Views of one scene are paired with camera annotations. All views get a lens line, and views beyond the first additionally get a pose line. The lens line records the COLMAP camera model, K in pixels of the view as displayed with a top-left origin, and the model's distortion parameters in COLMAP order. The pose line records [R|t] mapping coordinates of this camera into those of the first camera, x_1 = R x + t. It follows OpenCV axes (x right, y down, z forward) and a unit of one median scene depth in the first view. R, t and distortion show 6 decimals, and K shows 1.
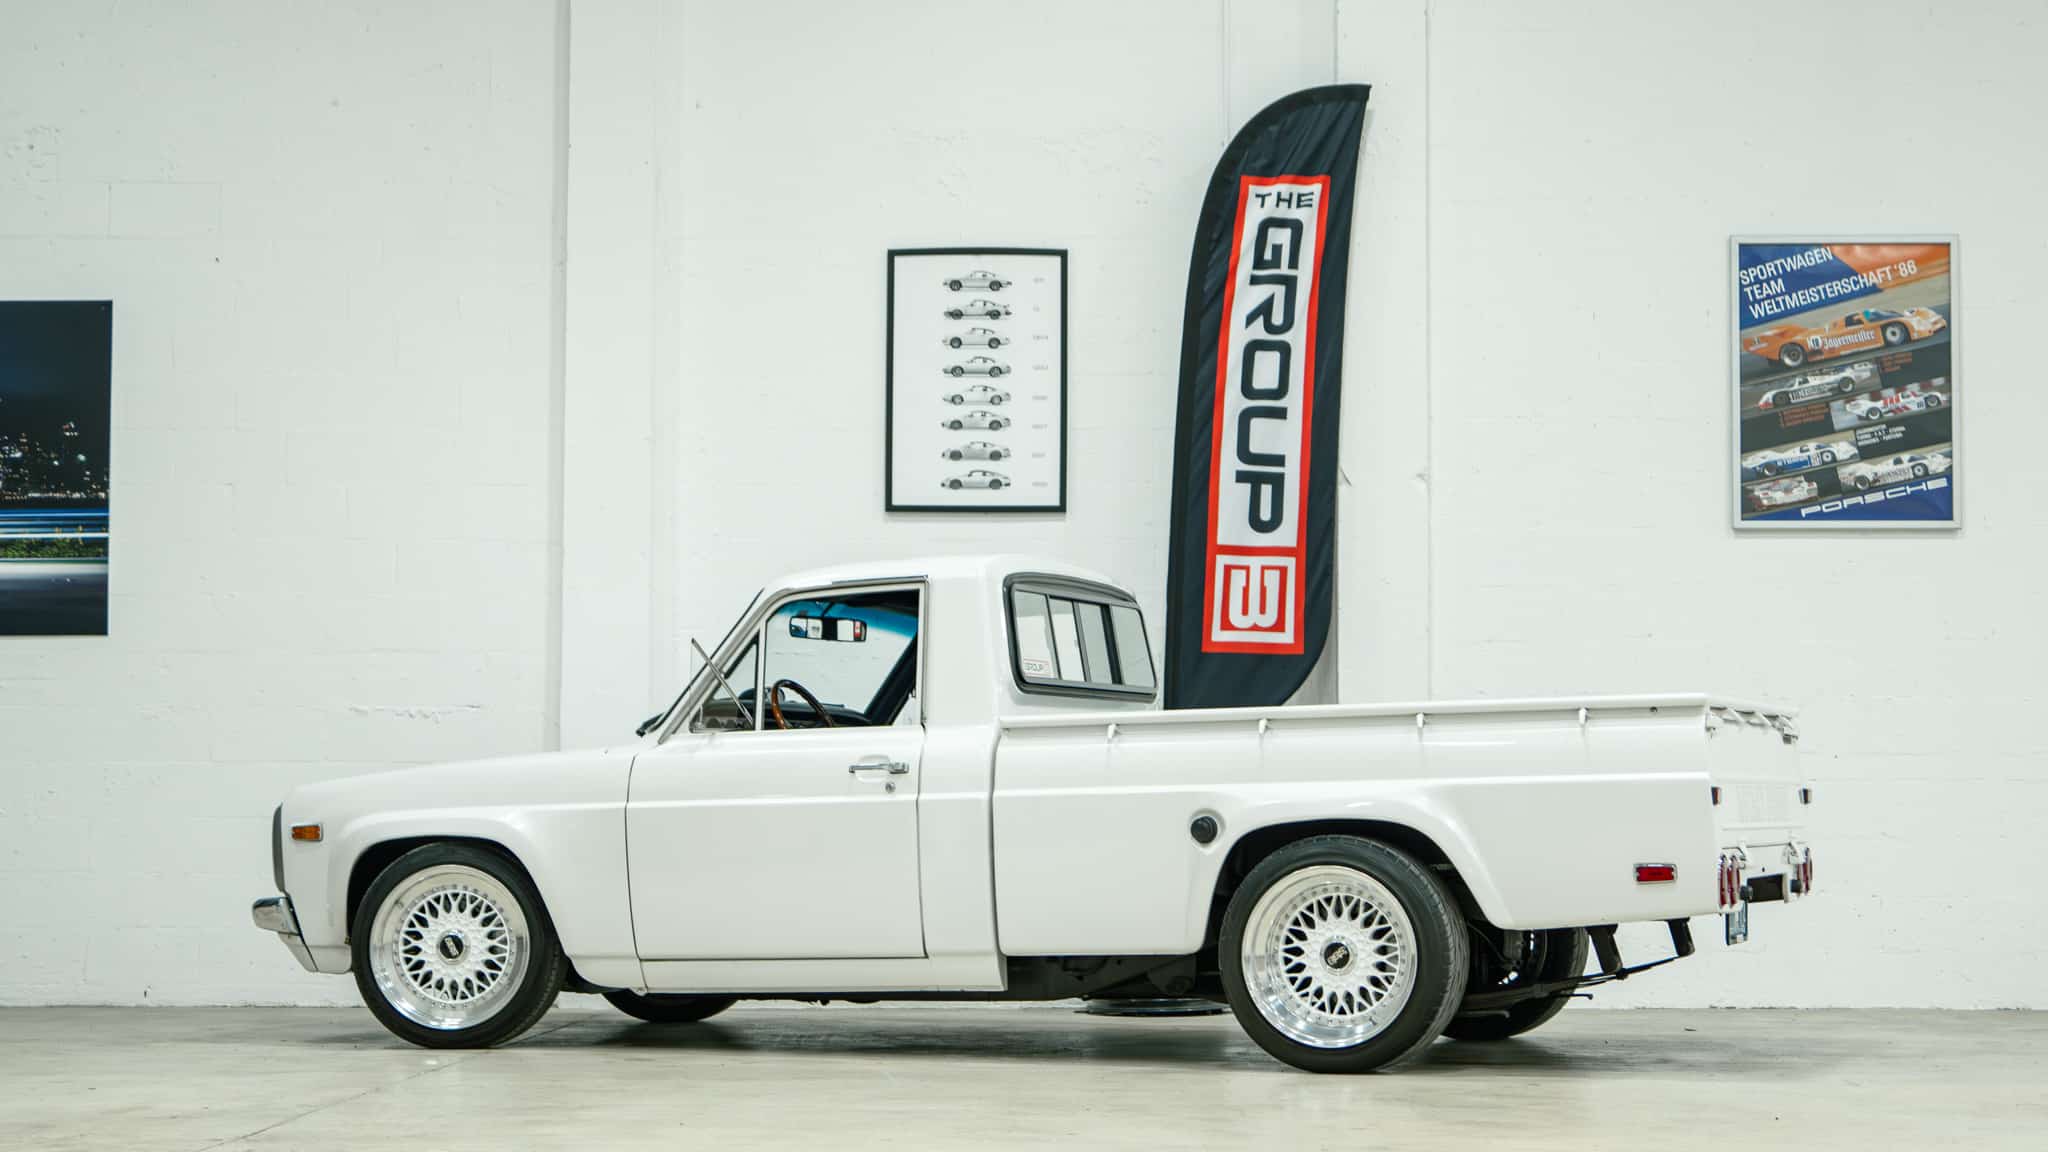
lens RADIAL K [[3359.6, 0, 1038.0], [0, 3359.6, 586.2], [0, 0, 1]] dist [0.041504, 0.000000]
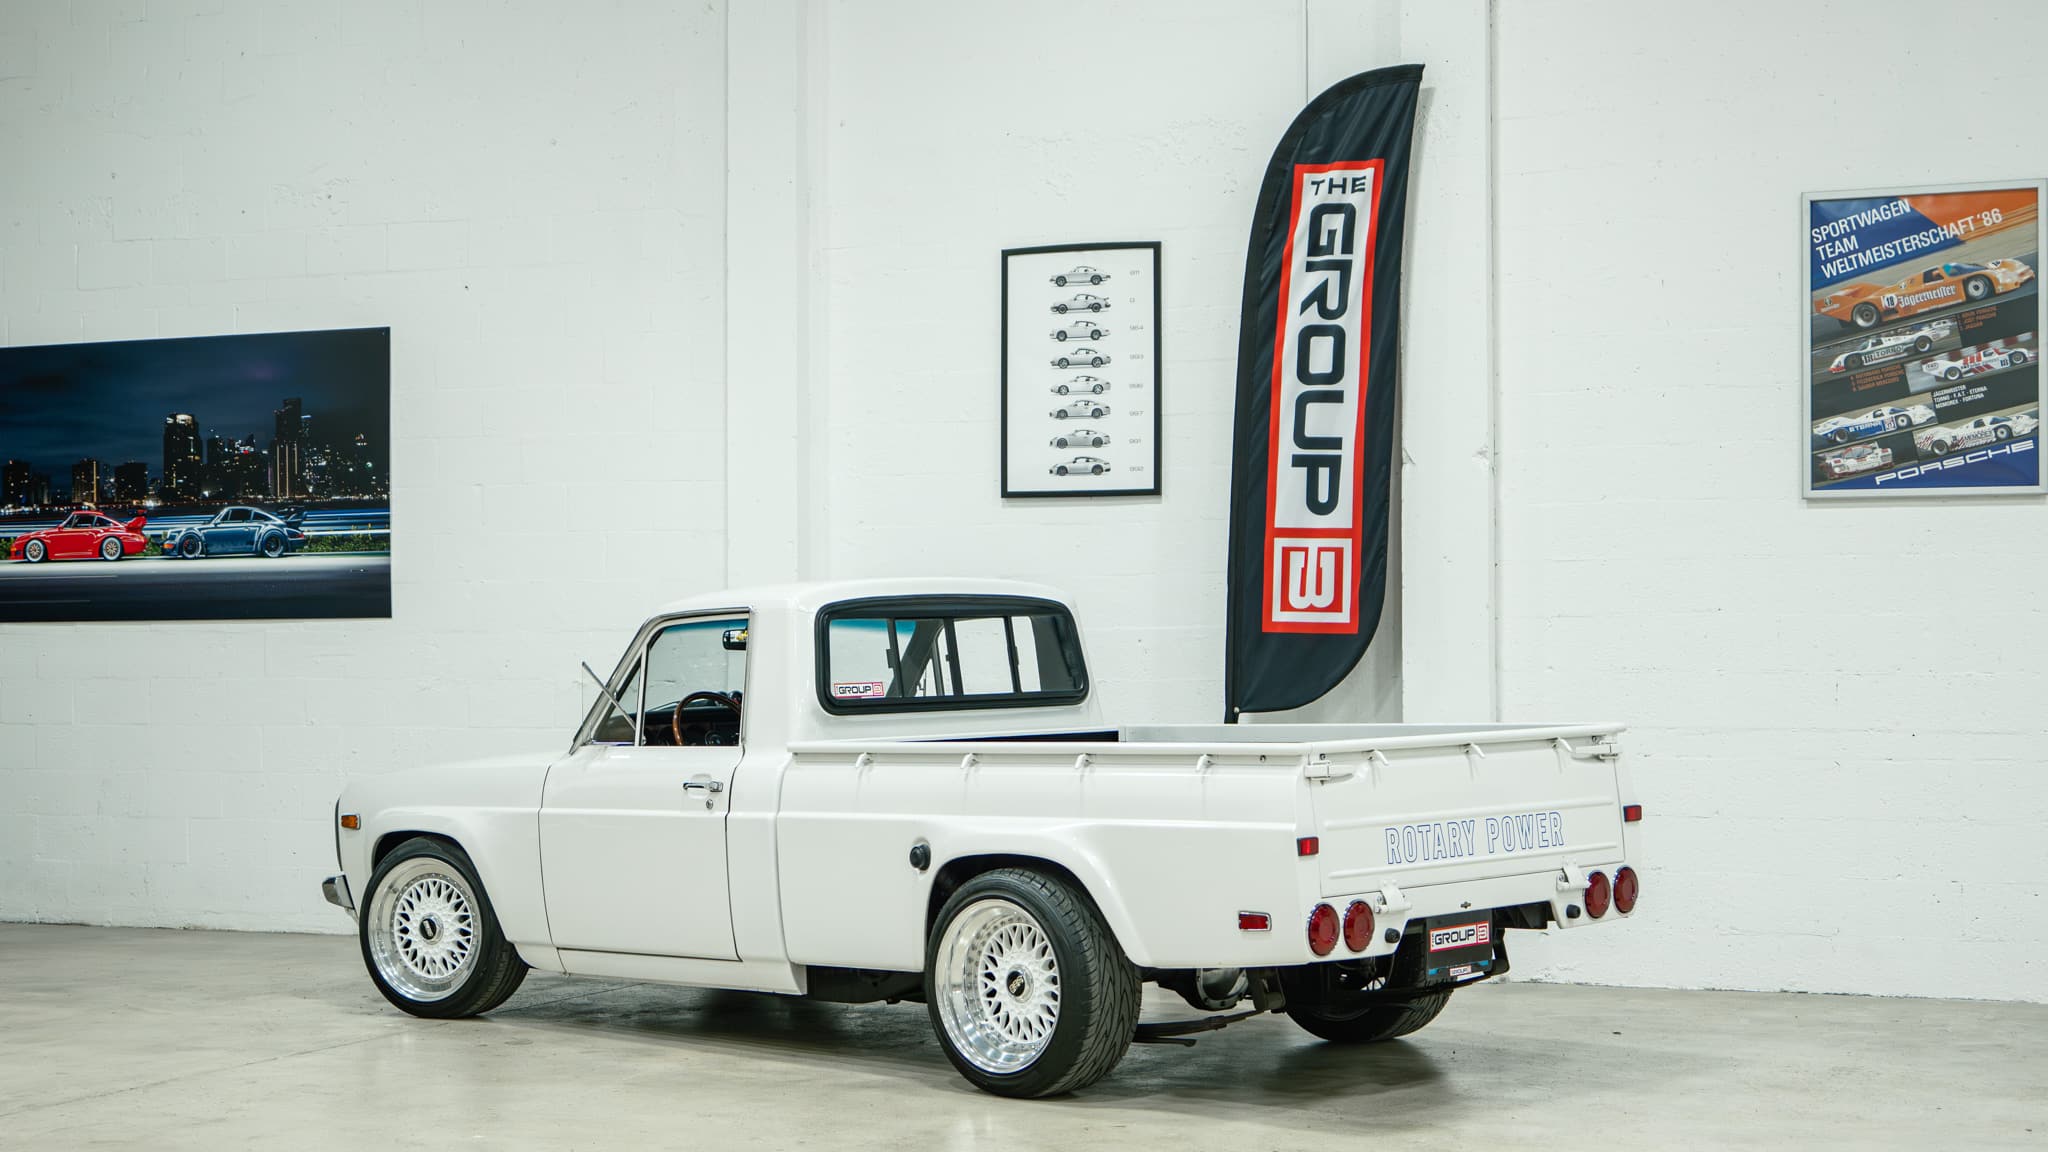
lens RADIAL K [[3204.4, 0, 1041.7], [0, 3204.4, 523.7], [0, 0, 1]] dist [0.013338, 0.000000]
pose [[0.925799, -0.017671, -0.377602, 0.351340], [0.034319, 0.998711, 0.037406, -0.051789], [0.376454, -0.047589, 0.925212, 0.064684]]
